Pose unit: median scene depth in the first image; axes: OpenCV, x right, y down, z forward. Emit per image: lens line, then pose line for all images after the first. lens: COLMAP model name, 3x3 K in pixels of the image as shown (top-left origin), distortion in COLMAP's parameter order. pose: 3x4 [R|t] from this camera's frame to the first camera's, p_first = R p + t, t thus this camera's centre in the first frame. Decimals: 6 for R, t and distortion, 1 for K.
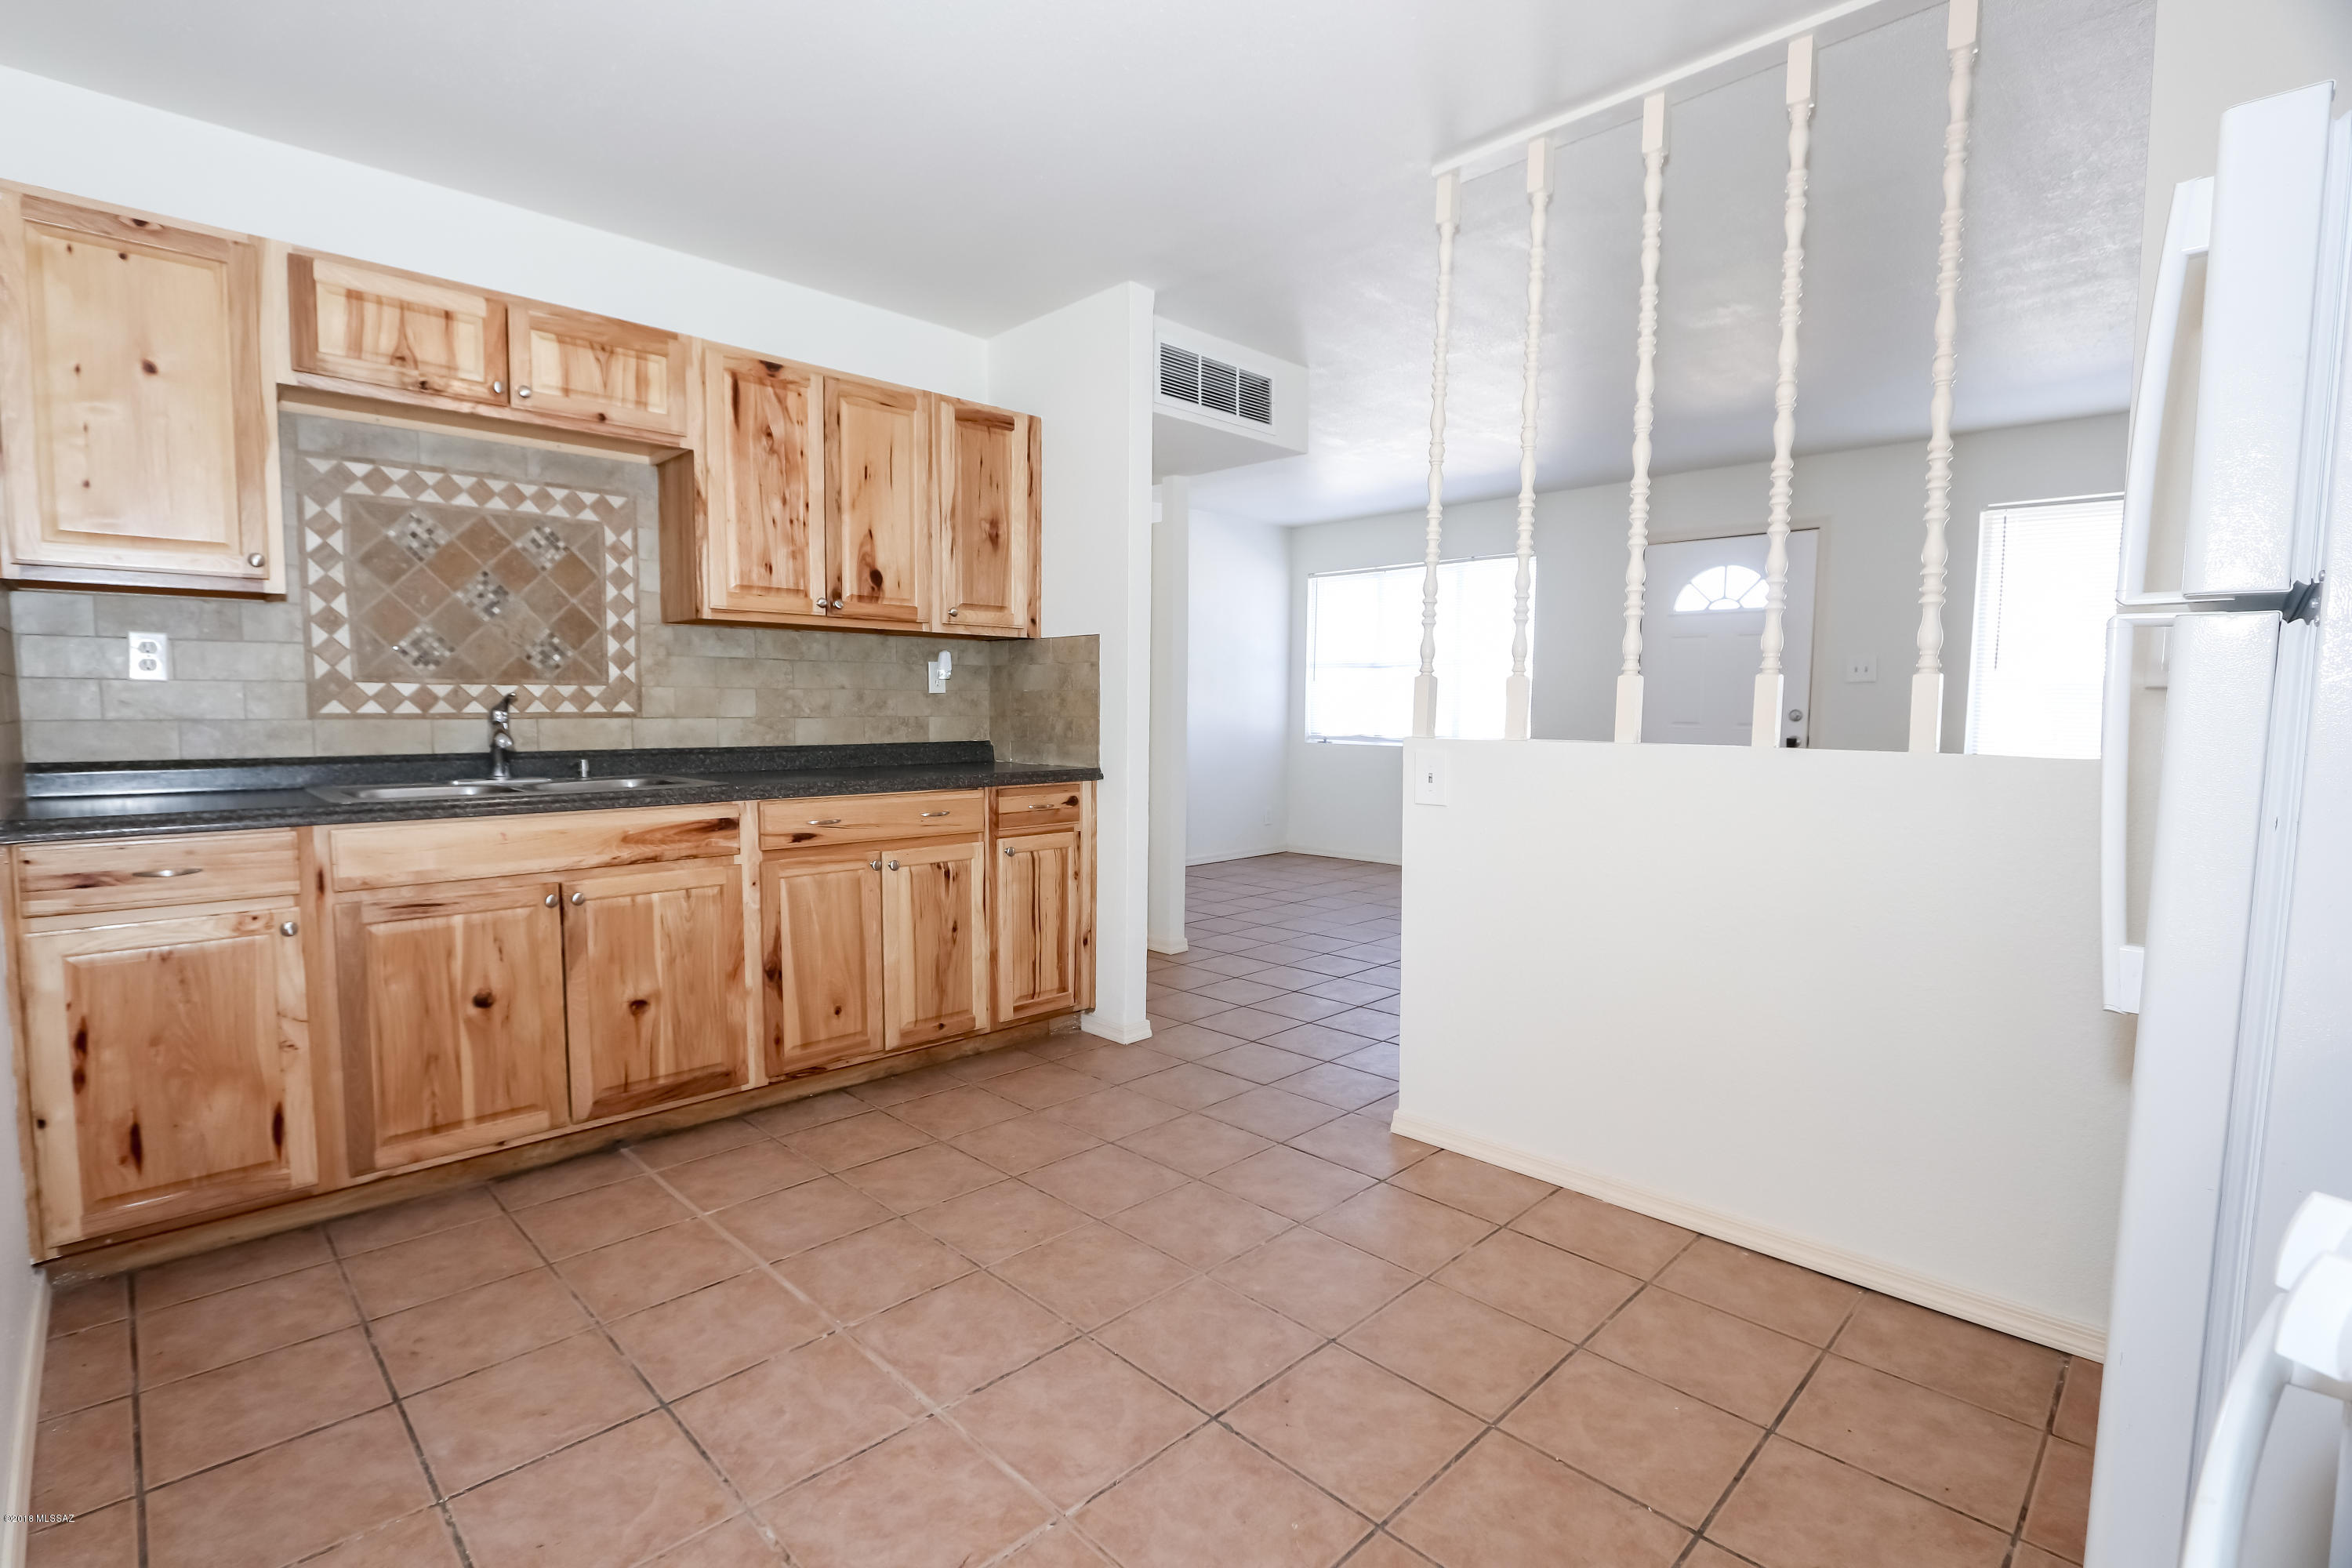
lens RADIAL K [[1107.7, 0, 1141.9], [0, 1107.7, 790.7], [0, 0, 1]] dist [-0.017380, 0.002098]
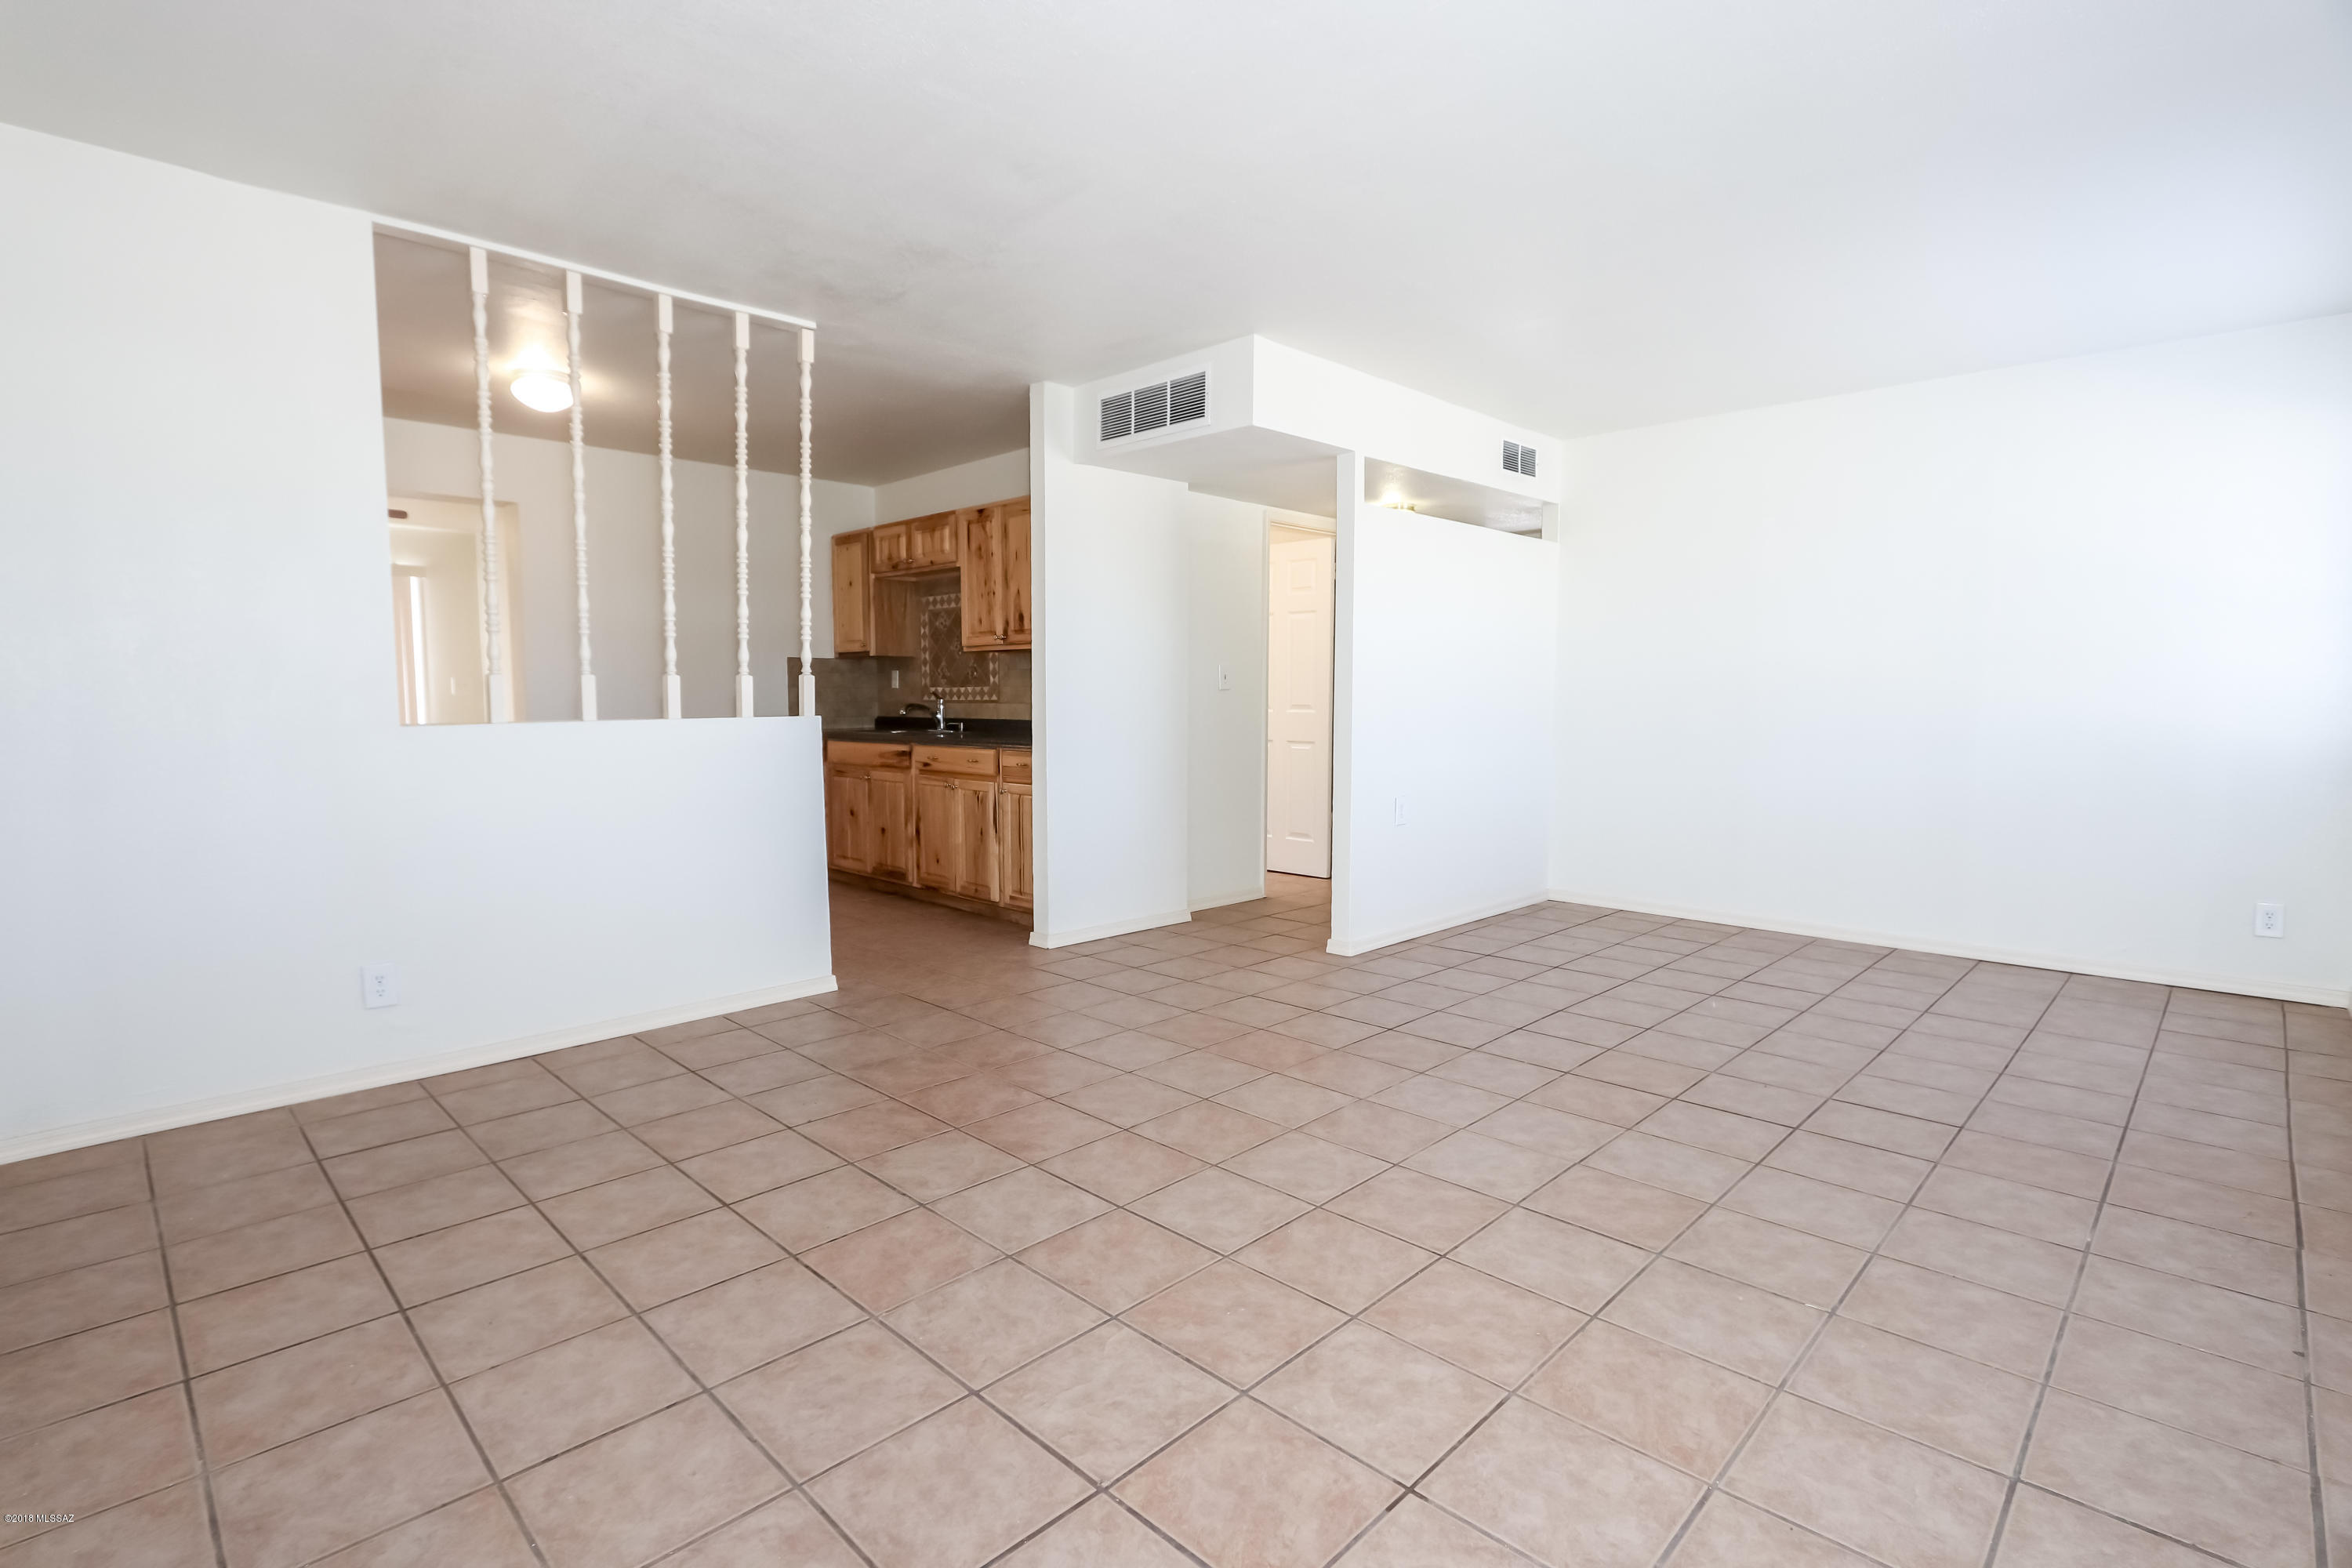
lens RADIAL K [[1107.7, 0, 1174.7], [0, 1107.7, 788.3], [0, 0, 1]] dist [-0.017380, 0.002098]
pose [[0.033553, 0.075996, -0.996543, 1.569964], [-0.079199, 0.994171, 0.073149, -0.088590], [0.996294, 0.076471, 0.039376, 1.308739]]
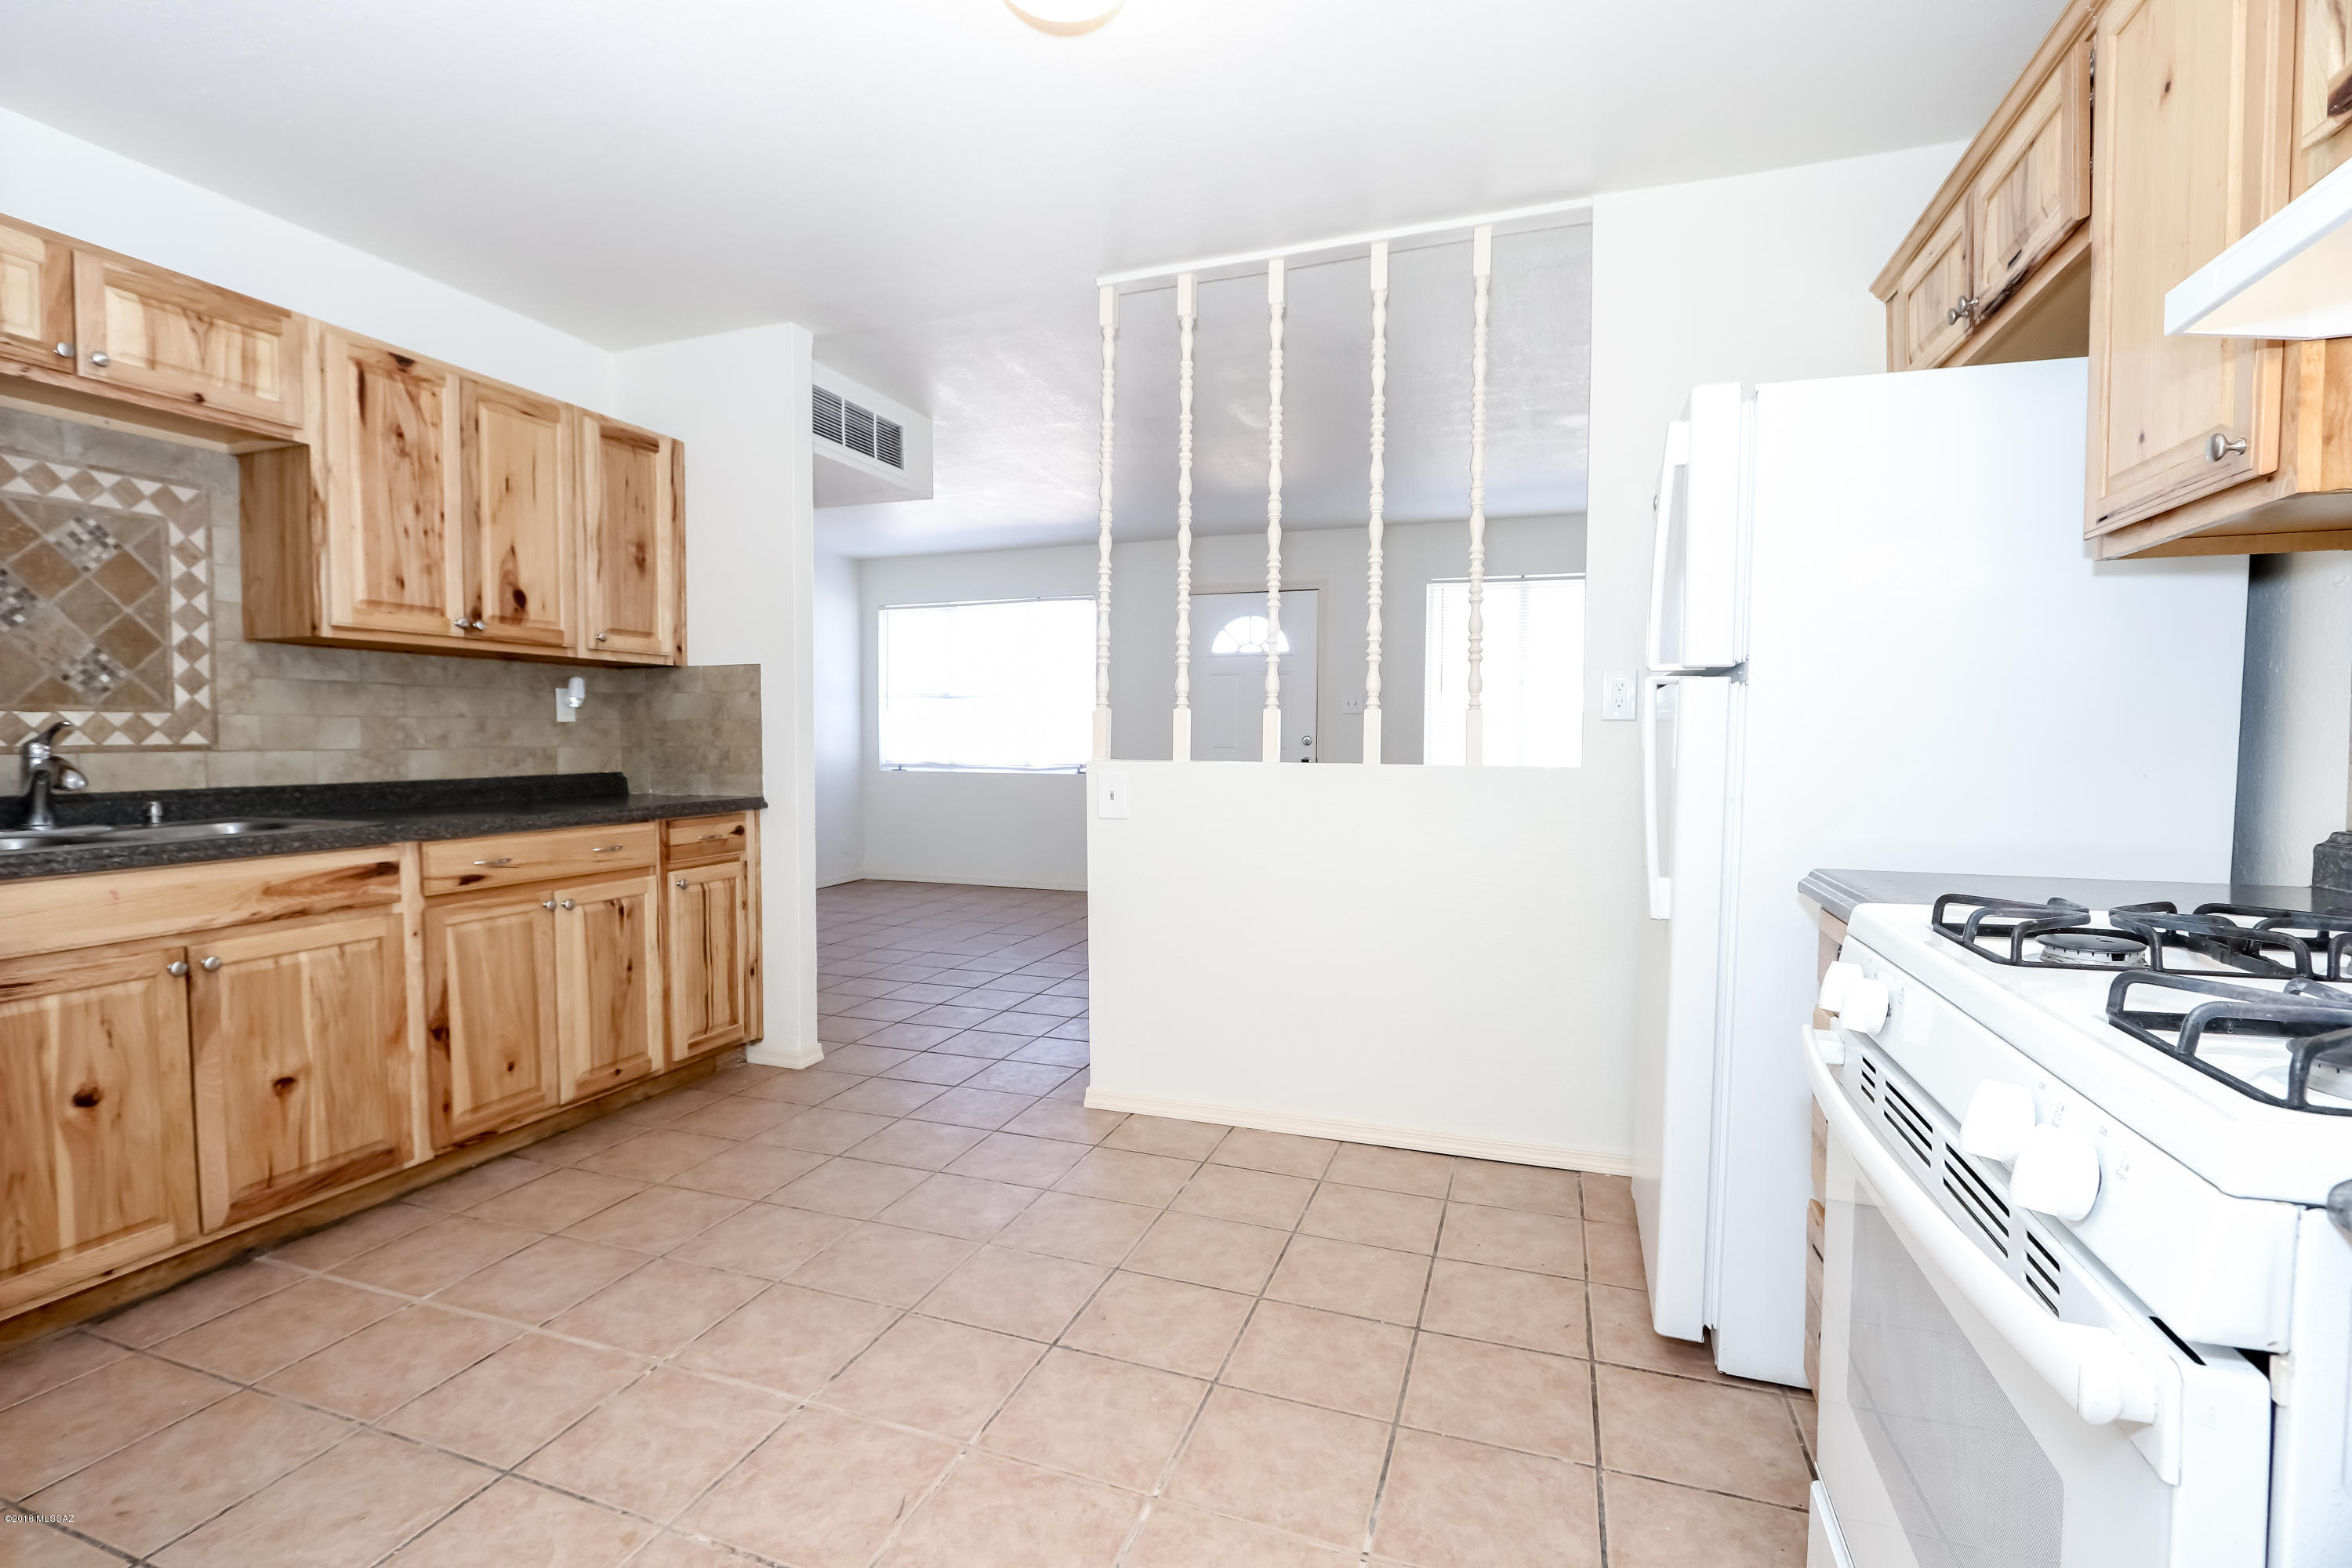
lens RADIAL K [[1107.7, 0, 1154.3], [0, 1107.7, 788.1], [0, 0, 1]] dist [-0.017380, 0.002098]
pose [[0.898390, -0.024889, 0.438493, -0.189191], [0.037243, 0.999114, -0.019596, 0.005223], [-0.437617, 0.033936, 0.898521, -0.063682]]
